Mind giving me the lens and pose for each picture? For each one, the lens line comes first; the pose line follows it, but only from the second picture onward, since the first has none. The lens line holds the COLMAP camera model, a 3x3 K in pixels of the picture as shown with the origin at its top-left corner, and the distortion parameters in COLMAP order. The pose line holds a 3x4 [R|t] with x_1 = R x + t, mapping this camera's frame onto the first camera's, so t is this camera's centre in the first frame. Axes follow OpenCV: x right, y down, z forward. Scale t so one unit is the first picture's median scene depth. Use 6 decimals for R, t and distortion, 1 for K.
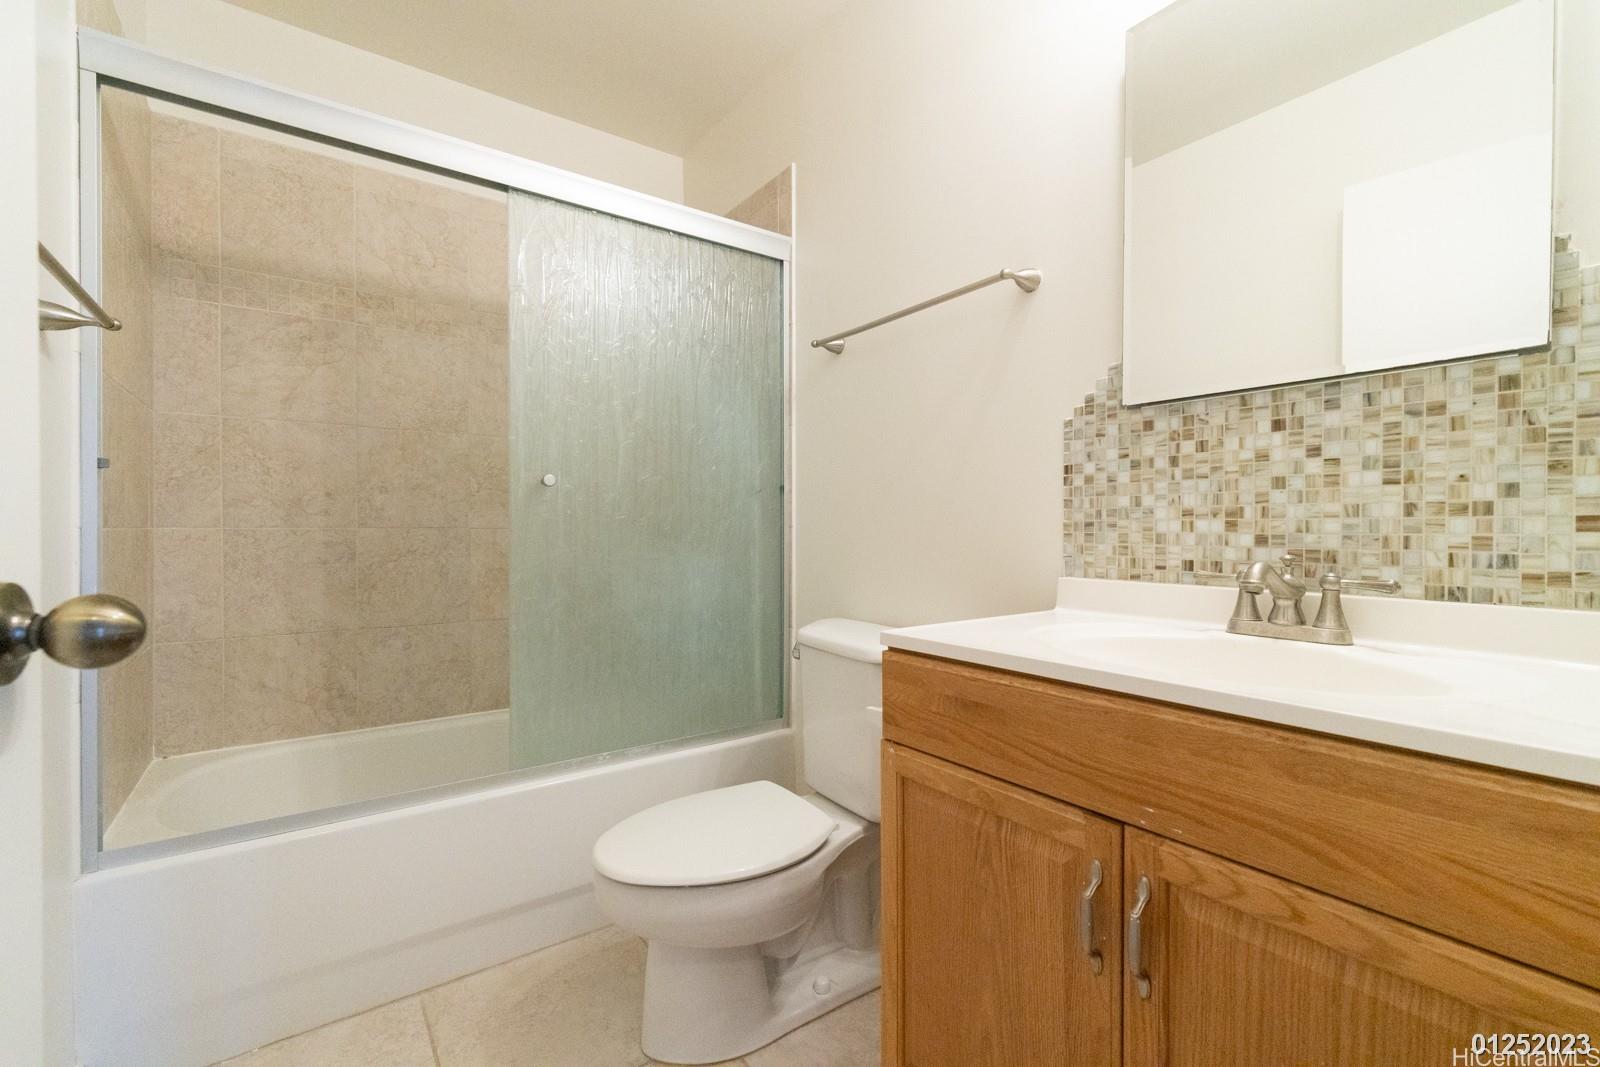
lens RADIAL K [[698.9, 0, 801.1], [0, 698.9, 547.8], [0, 0, 1]] dist [-0.002699, -0.000072]
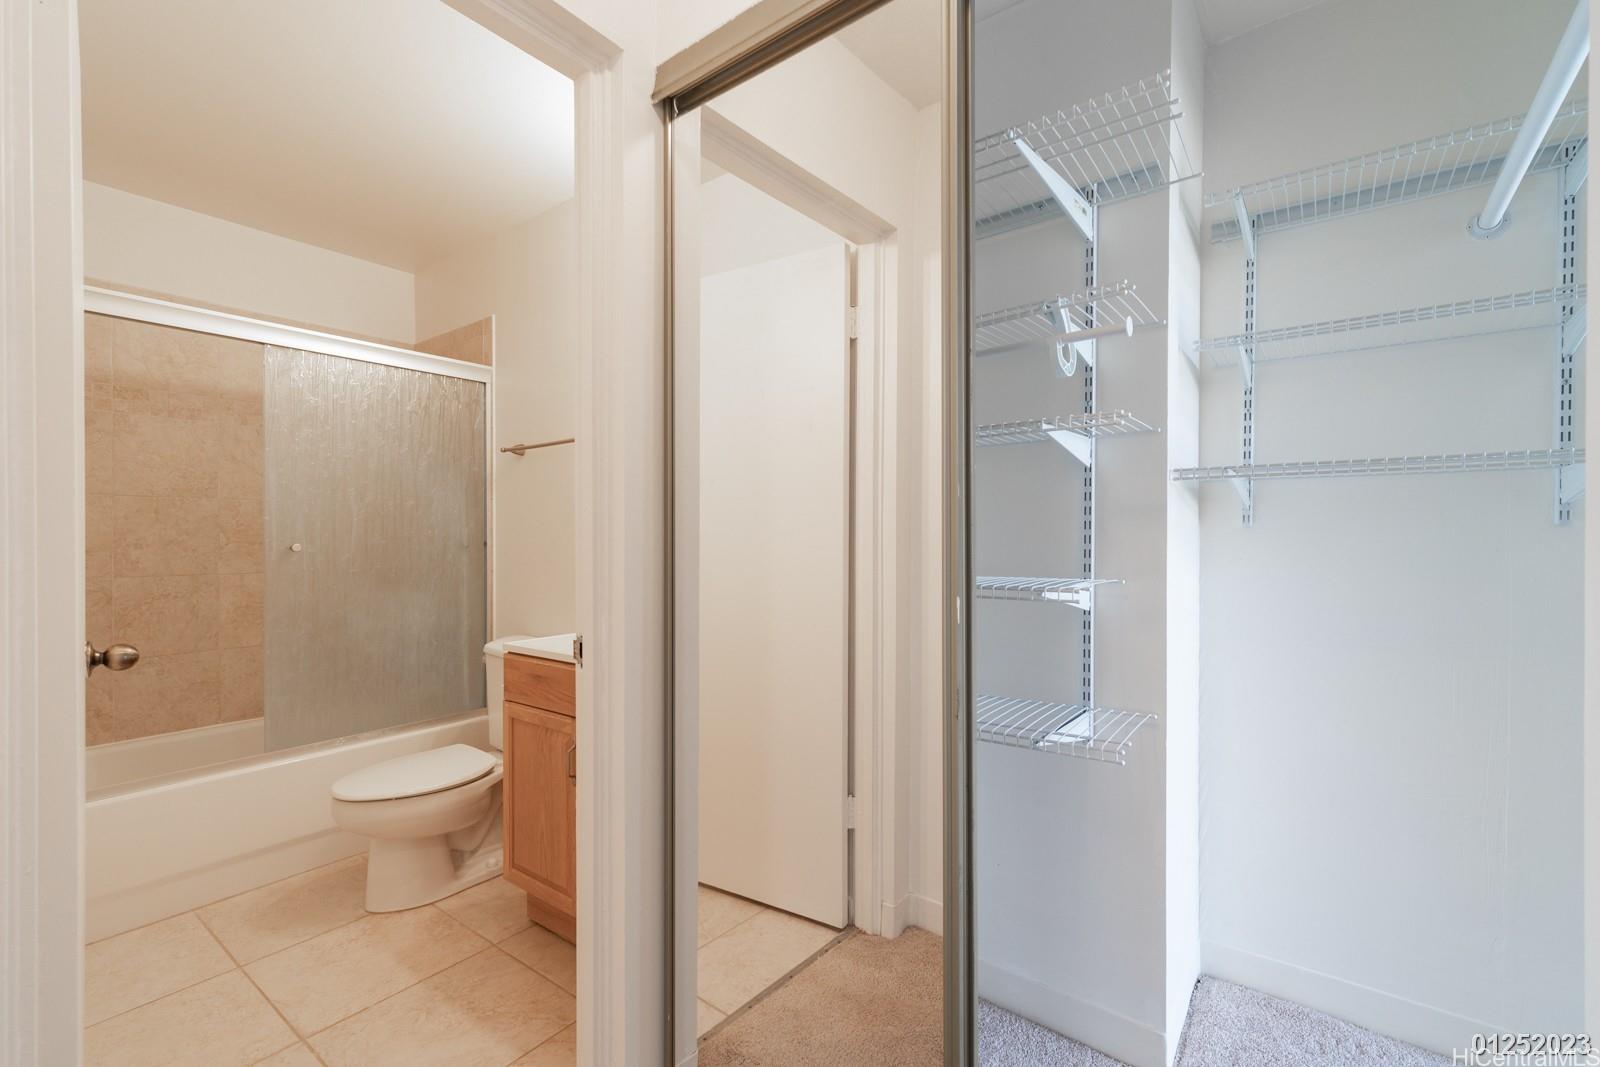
lens RADIAL K [[712.4, 0, 792.7], [0, 712.4, 541.0], [0, 0, 1]] dist [0.000834, 0.000420]
pose [[0.961199, -0.006014, 0.275789, 0.185333], [0.011656, 0.999755, -0.018826, -0.061563], [-0.275608, 0.021310, 0.961034, -0.593472]]
